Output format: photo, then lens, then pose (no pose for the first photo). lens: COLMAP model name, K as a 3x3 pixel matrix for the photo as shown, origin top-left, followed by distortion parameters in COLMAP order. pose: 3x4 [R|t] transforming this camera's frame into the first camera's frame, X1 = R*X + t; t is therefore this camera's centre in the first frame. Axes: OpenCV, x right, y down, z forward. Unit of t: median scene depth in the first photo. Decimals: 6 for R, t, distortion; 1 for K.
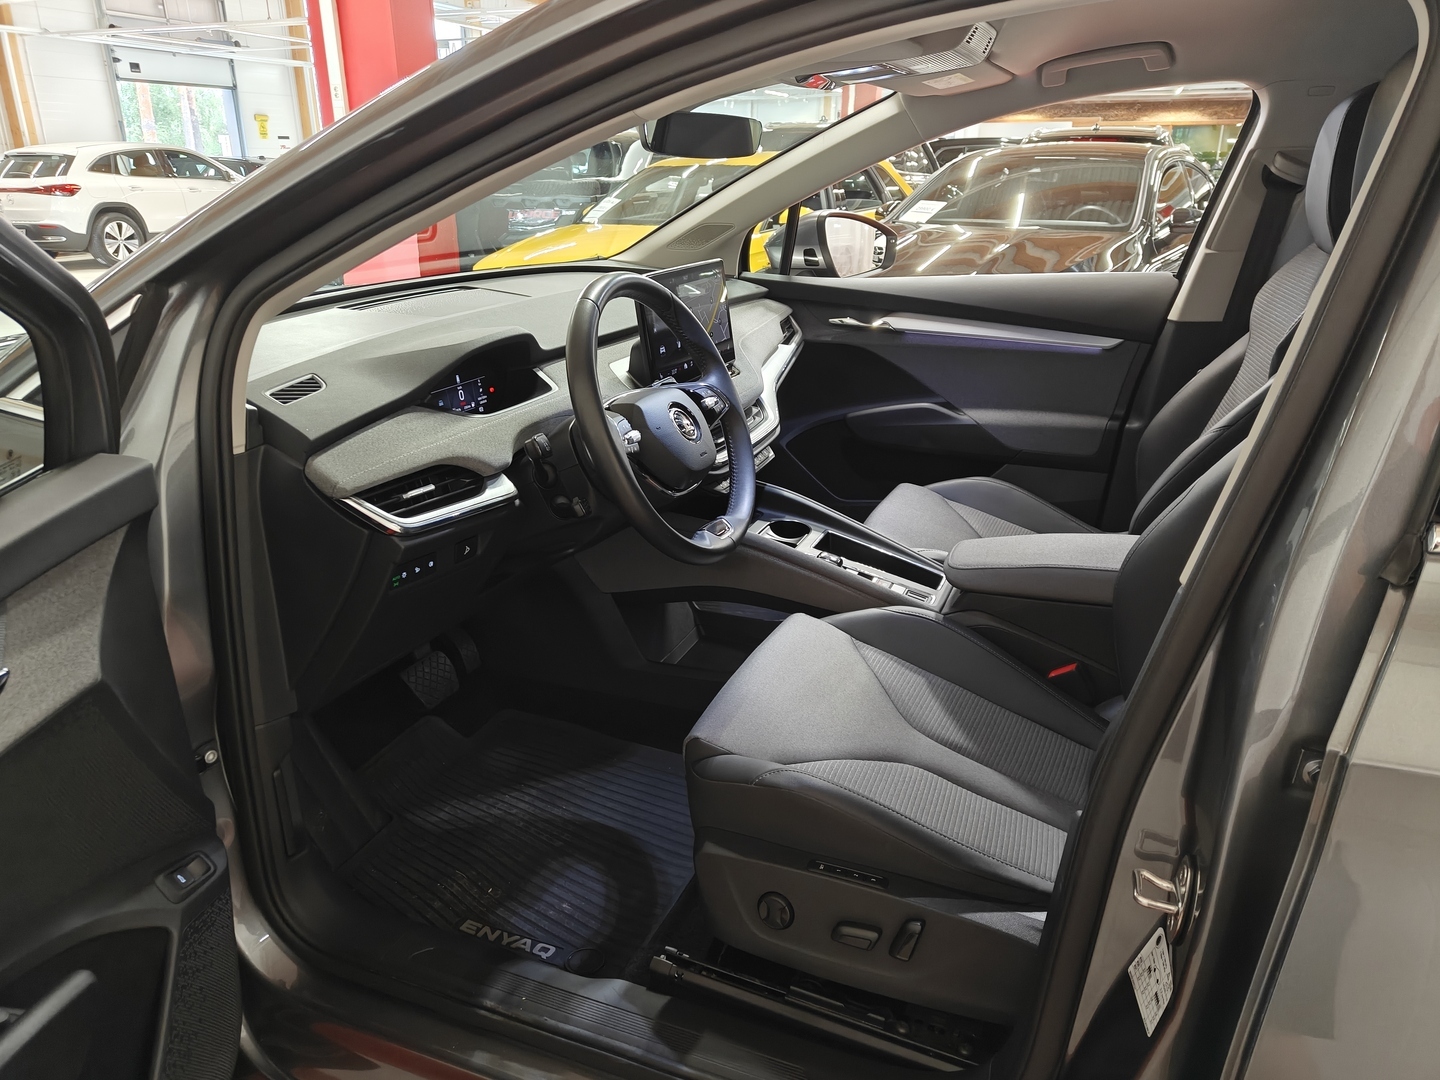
lens RADIAL K [[1009.1, 0, 724.6], [0, 1009.1, 539.5], [0, 0, 1]] dist [0.002180, 0.002424]
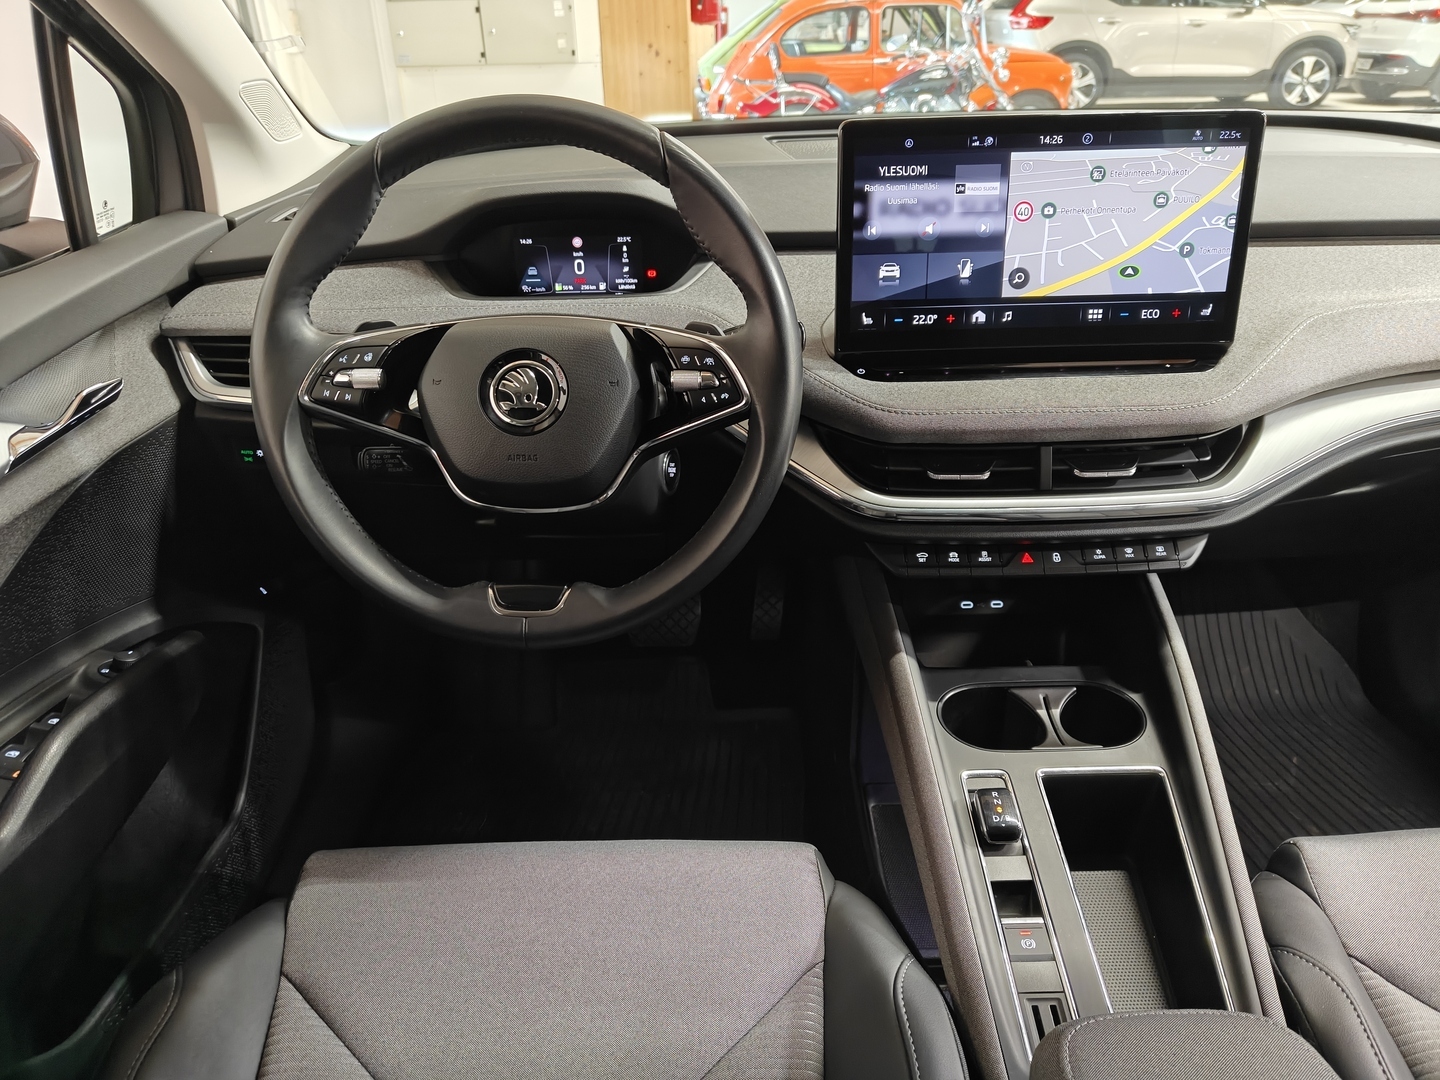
lens RADIAL K [[1013.7, 0, 720.0], [0, 1013.7, 540.0], [0, 0, 1]] dist [0.001145, -0.005143]
pose [[0.385101, 0.422275, -0.820598, 0.371512], [-0.301631, 0.897935, 0.320518, -0.193591], [0.872190, 0.124086, 0.473167, 0.654116]]
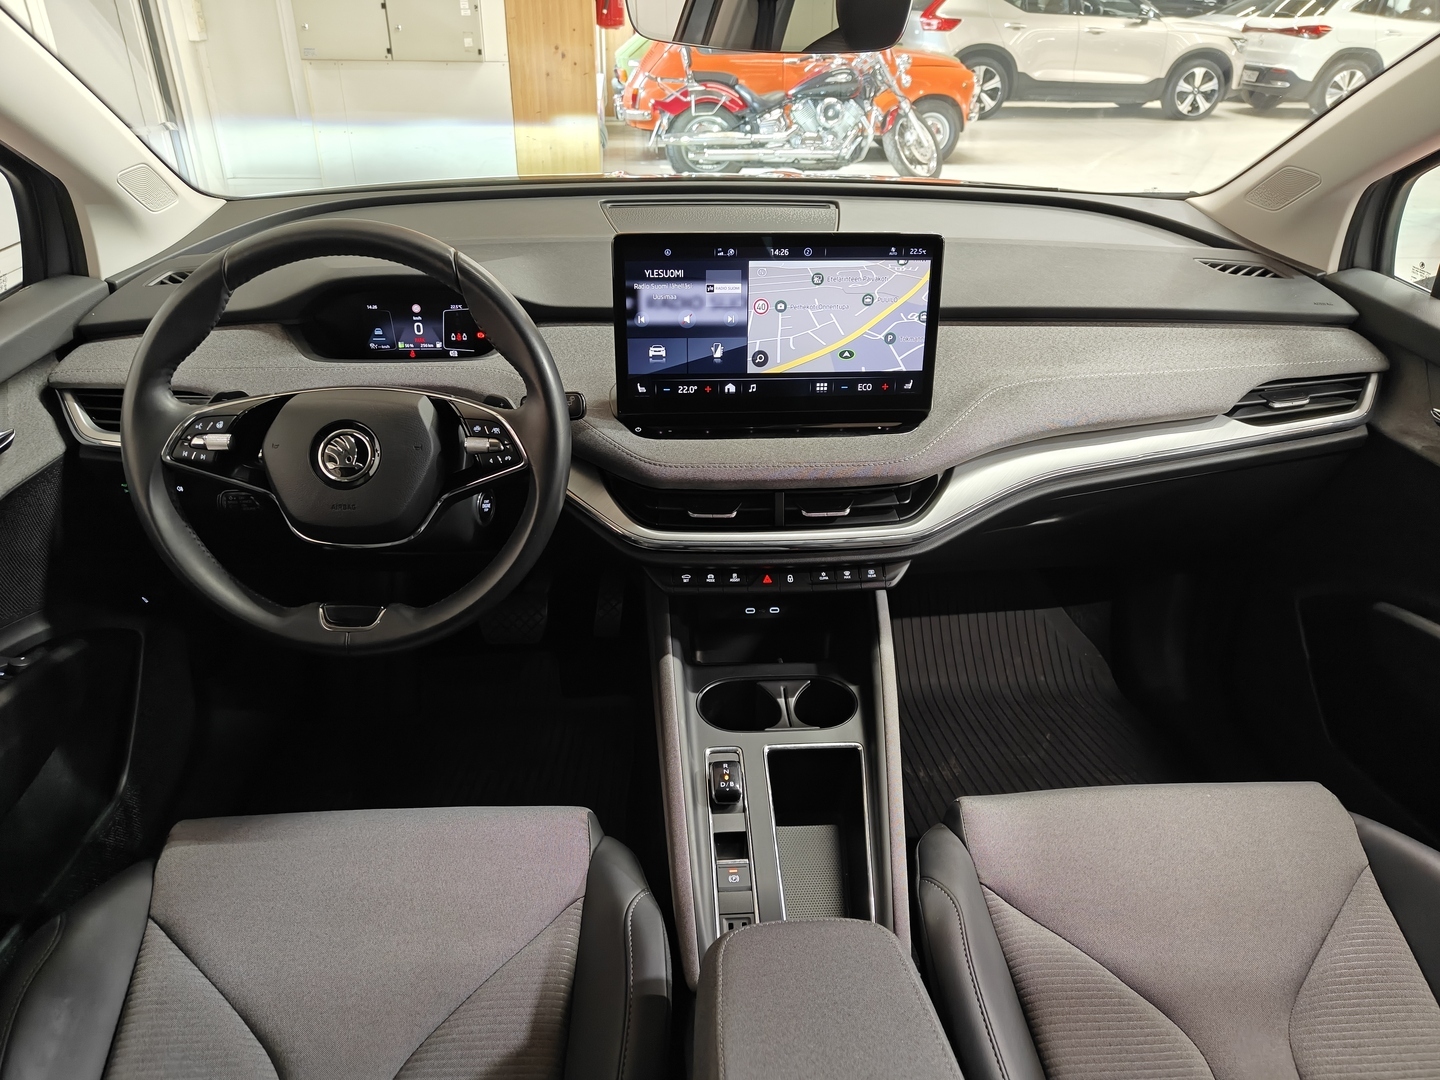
lens RADIAL K [[1004.8, 0, 716.4], [0, 1004.8, 536.2], [0, 0, 1]] dist [0.019142, -0.021916]
pose [[0.440219, 0.434689, -0.785654, 0.490477], [-0.327101, 0.892511, 0.310529, -0.279780], [0.836189, 0.120287, 0.535088, 0.659076]]
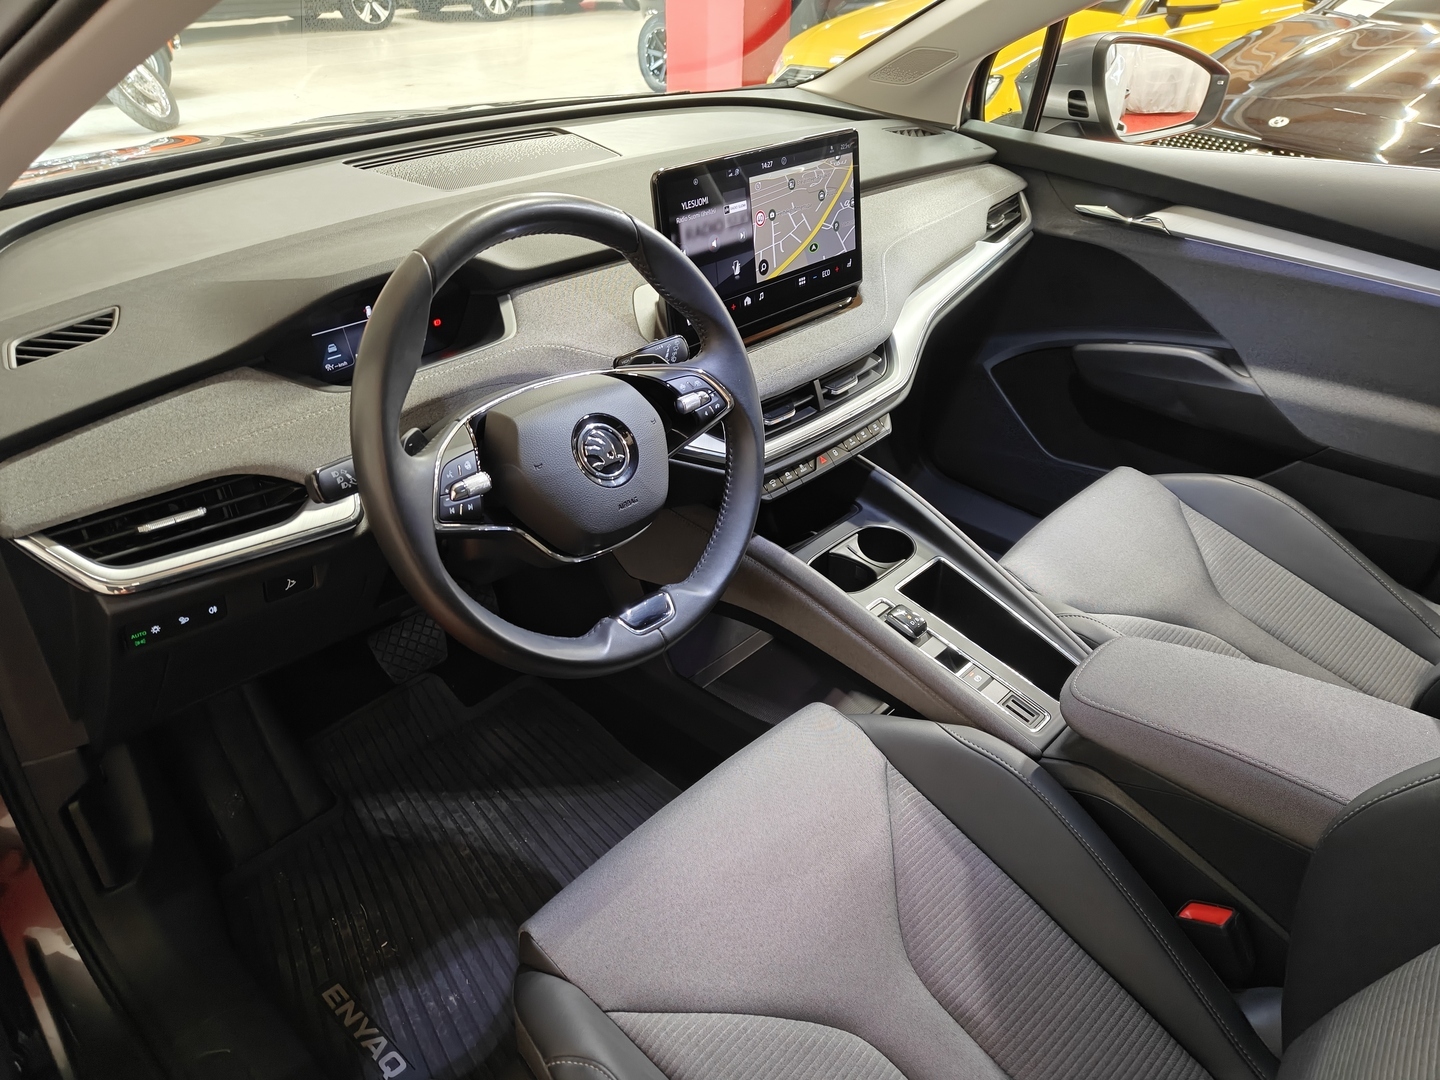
lens RADIAL K [[1009.8, 0, 720.0], [0, 1009.8, 540.0], [0, 0, 1]] dist [0.002127, -0.005765]
pose [[0.935643, 0.196556, -0.293153, 0.172394], [-0.133453, 0.965937, 0.221714, -0.163095], [0.326746, -0.168322, 0.930002, 0.332018]]
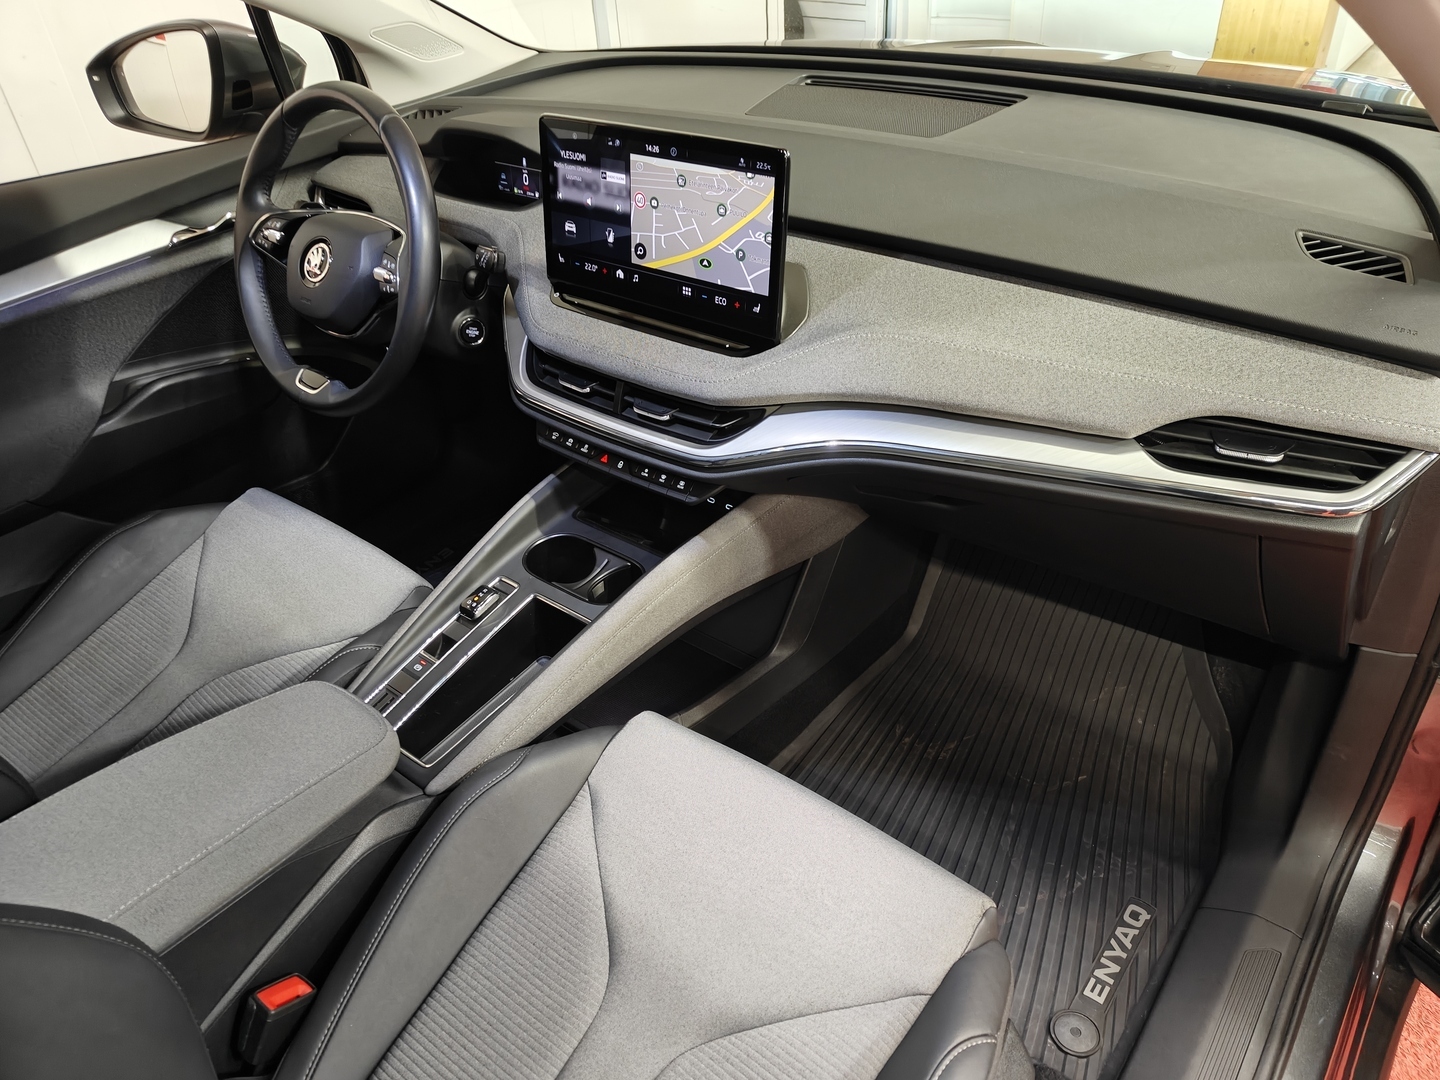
lens RADIAL K [[1009.1, 0, 724.6], [0, 1009.1, 539.5], [0, 0, 1]] dist [0.002180, 0.002424]
pose [[-0.276225, 0.572885, -0.771688, 0.557895], [-0.283088, 0.718809, 0.634960, -0.487764], [0.918456, 0.393848, -0.036376, 1.147959]]
